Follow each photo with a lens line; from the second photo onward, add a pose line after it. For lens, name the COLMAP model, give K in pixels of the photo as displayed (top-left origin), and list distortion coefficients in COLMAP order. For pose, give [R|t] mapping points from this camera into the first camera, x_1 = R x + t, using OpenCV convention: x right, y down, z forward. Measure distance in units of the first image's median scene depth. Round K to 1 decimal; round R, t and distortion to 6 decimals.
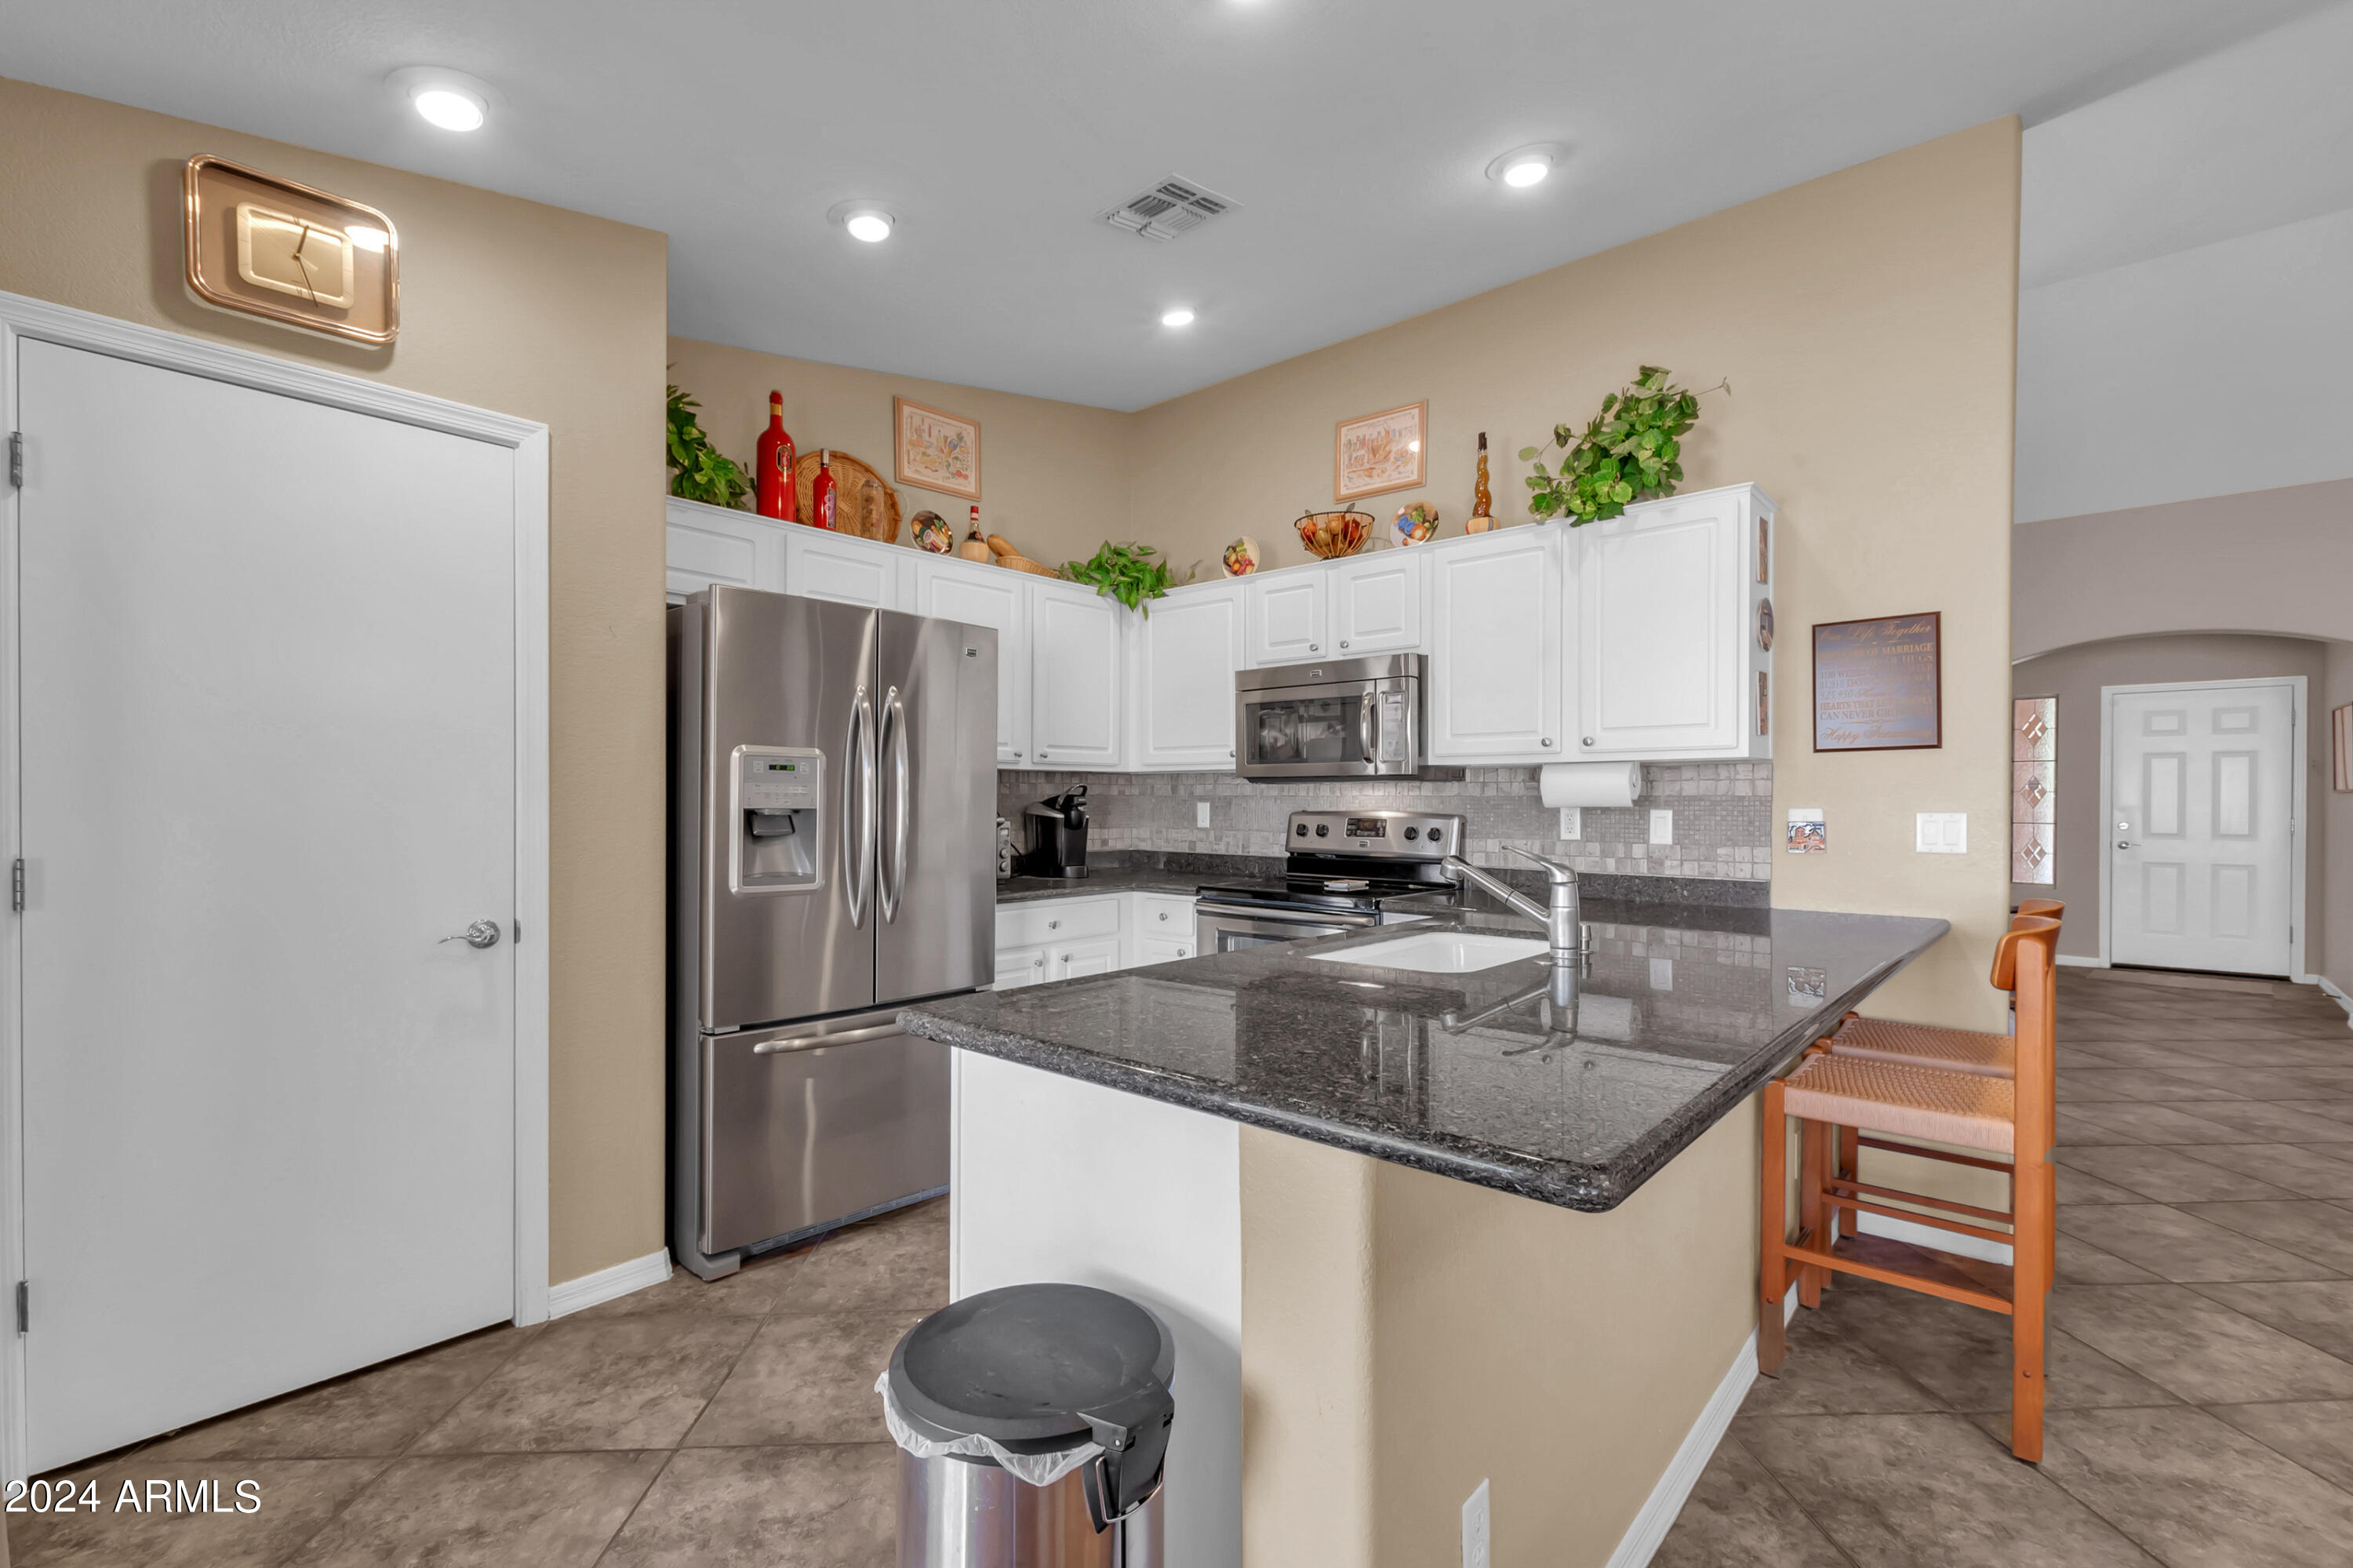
lens RADIAL K [[1035.2, 0, 1176.8], [0, 1035.2, 796.0], [0, 0, 1]] dist [0.010885, -0.004852]
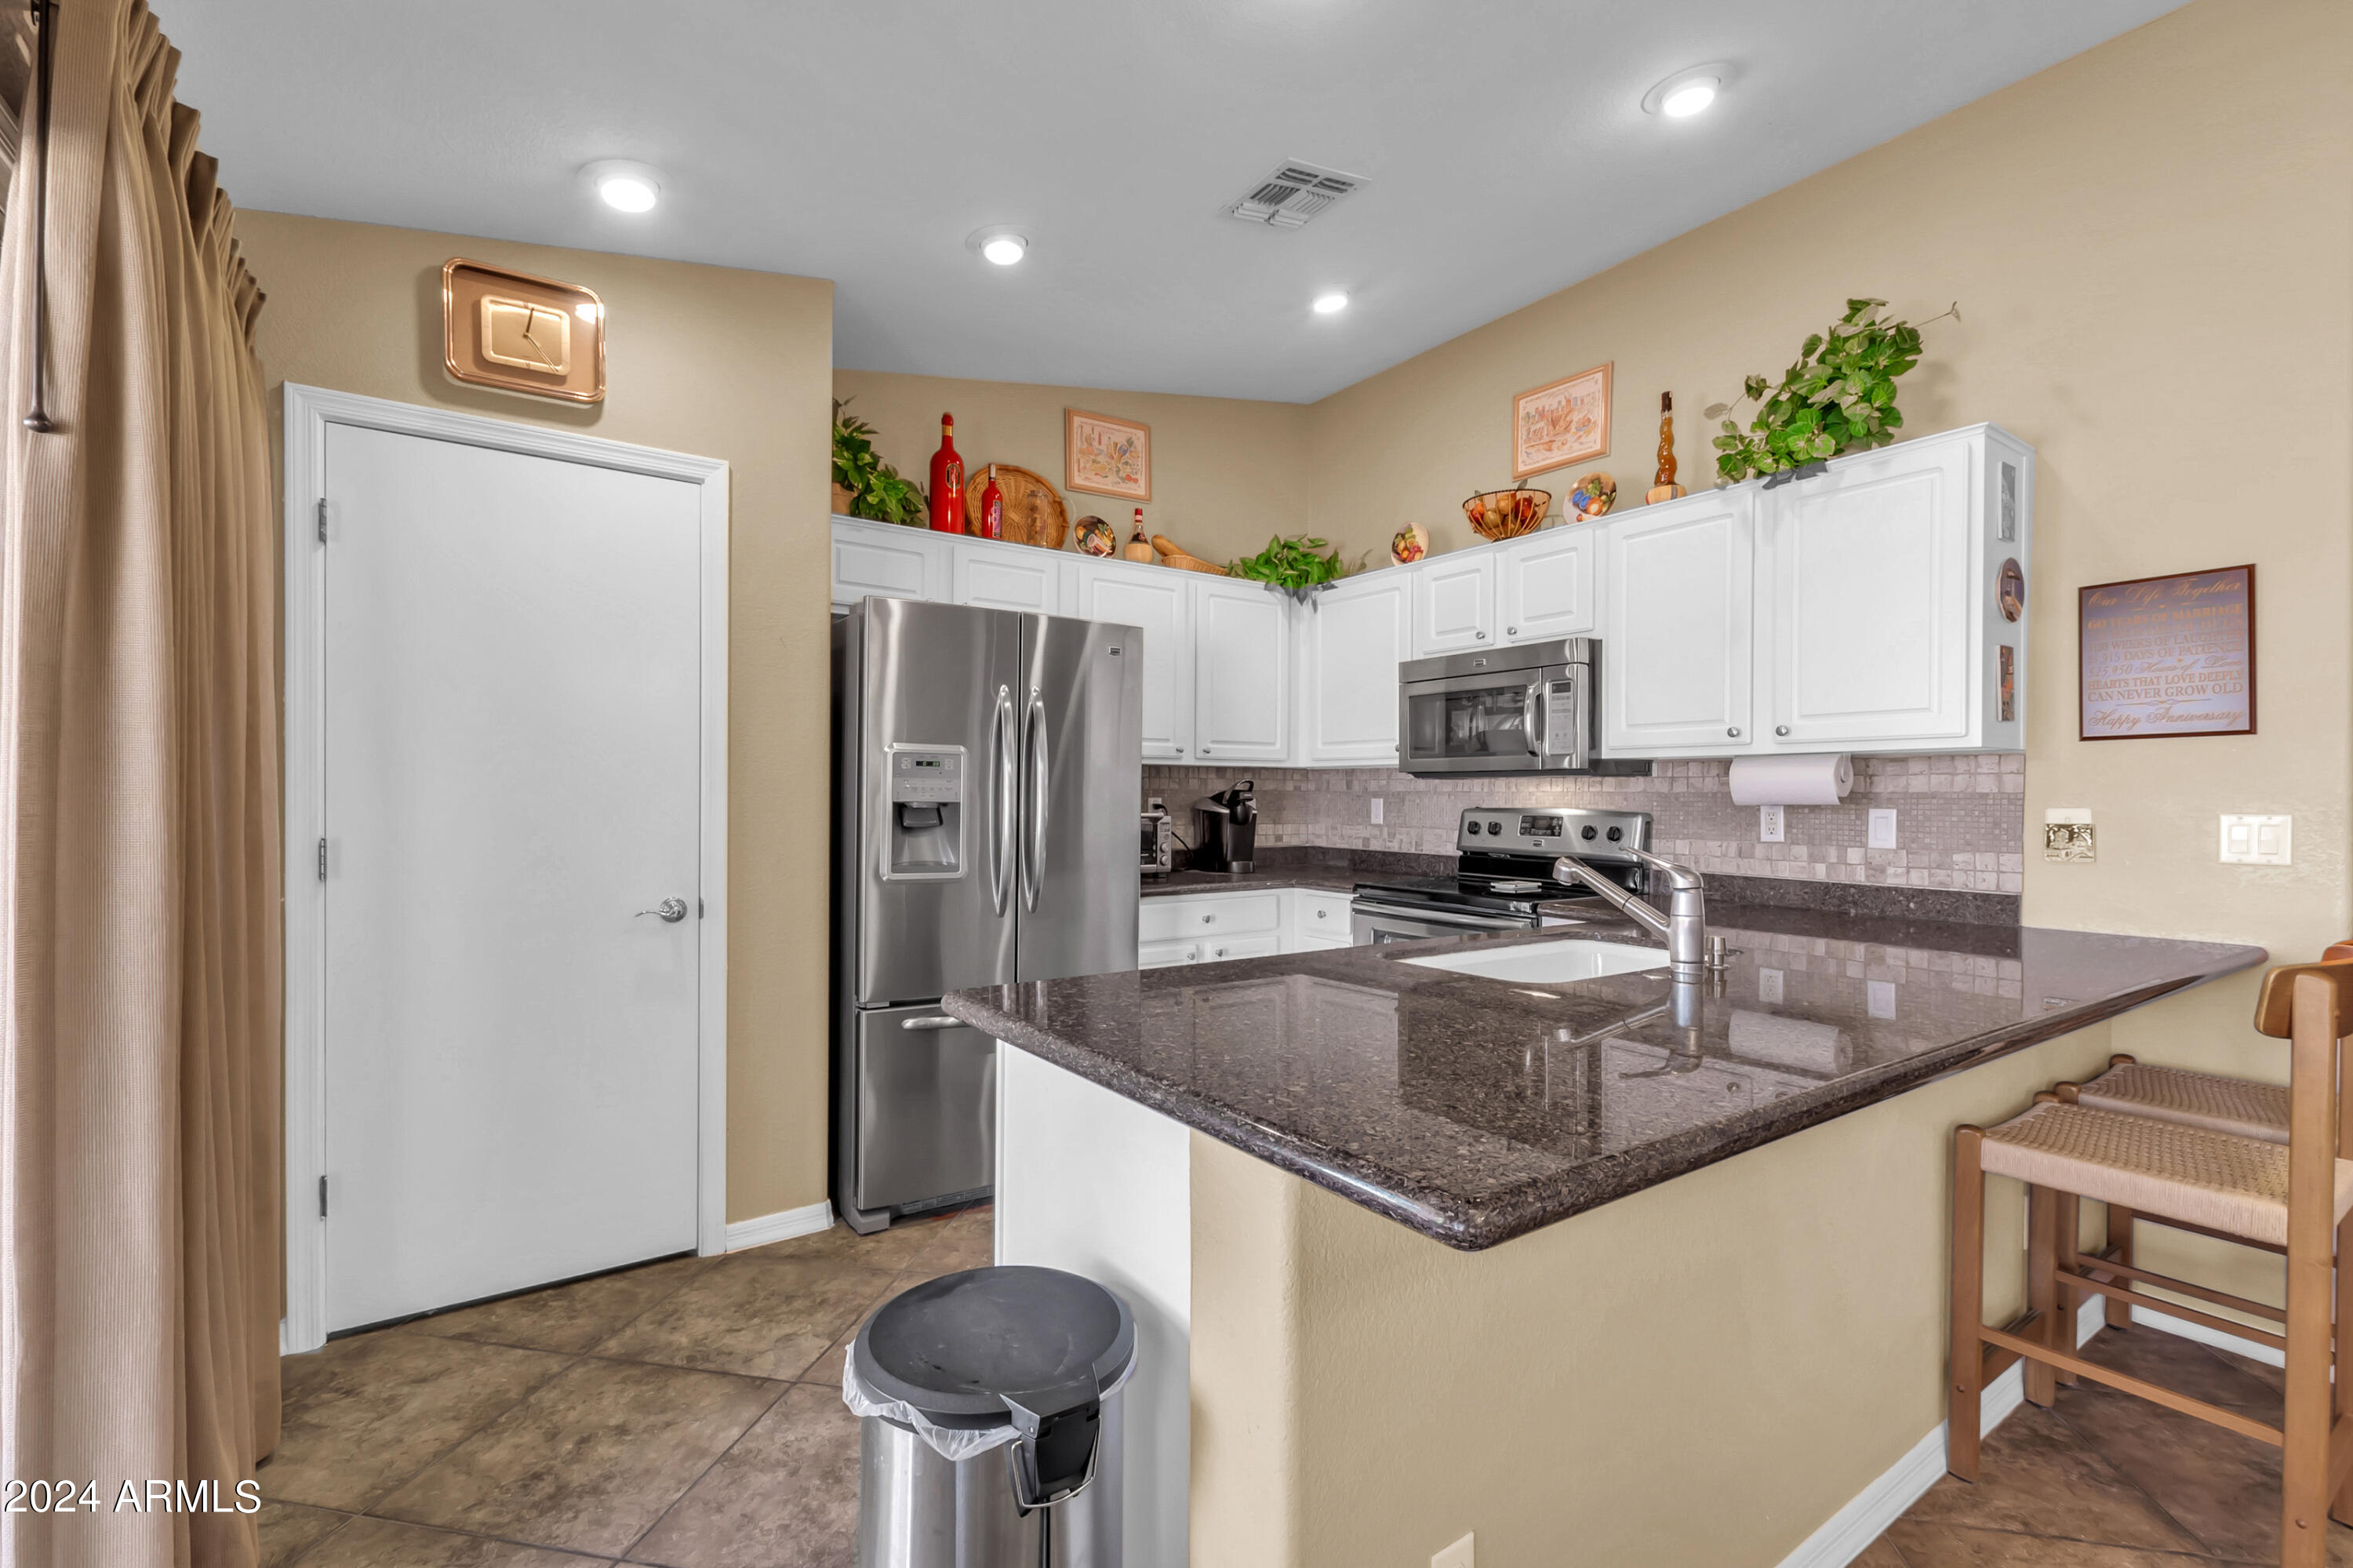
lens RADIAL K [[1032.2, 0, 1174.3], [0, 1032.2, 791.7], [0, 0, 1]] dist [0.010345, -0.004686]
pose [[0.971011, 0.002622, -0.239018, 0.101681], [-0.002719, 0.999996, -0.000073, 0.000831], [0.239017, 0.000721, 0.971015, 0.018234]]
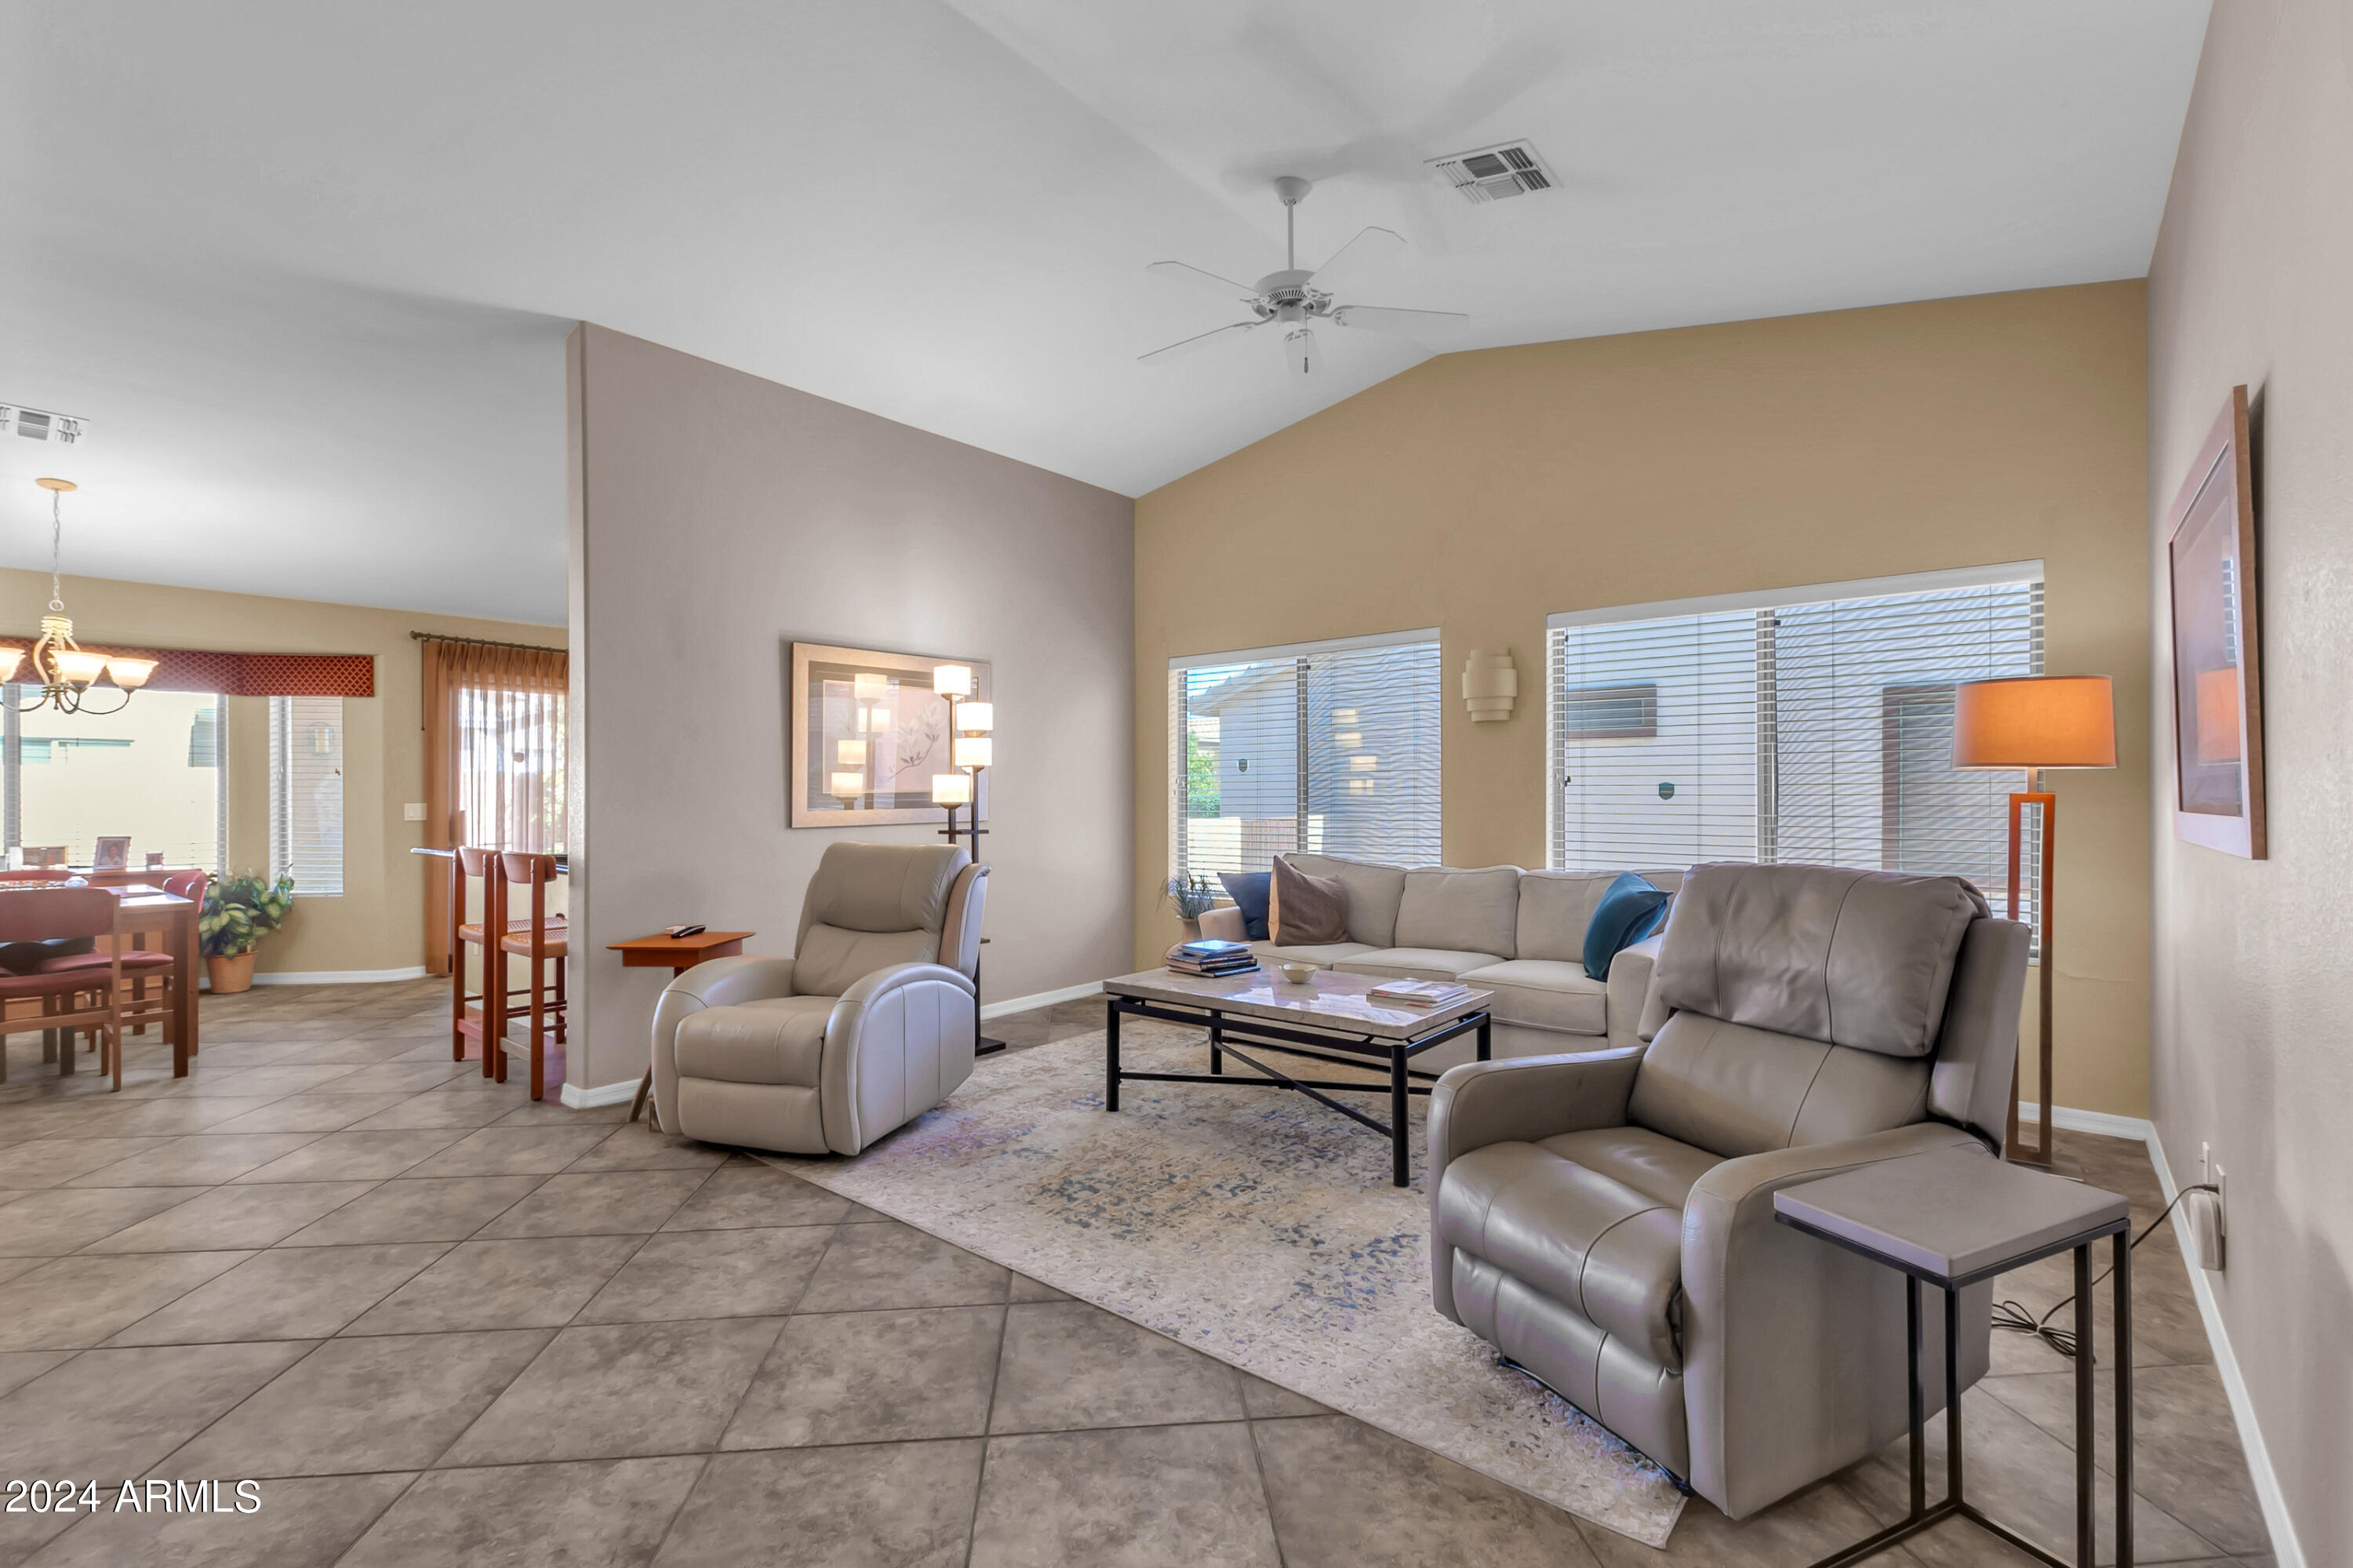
lens RADIAL K [[1035.2, 0, 1176.8], [0, 1035.2, 796.0], [0, 0, 1]] dist [0.010885, -0.004852]
pose [[0.032876, 0.002641, -0.999456, 2.002333], [0.002993, 0.999992, 0.002741, 0.003451], [0.999455, -0.003081, 0.032868, 1.577225]]
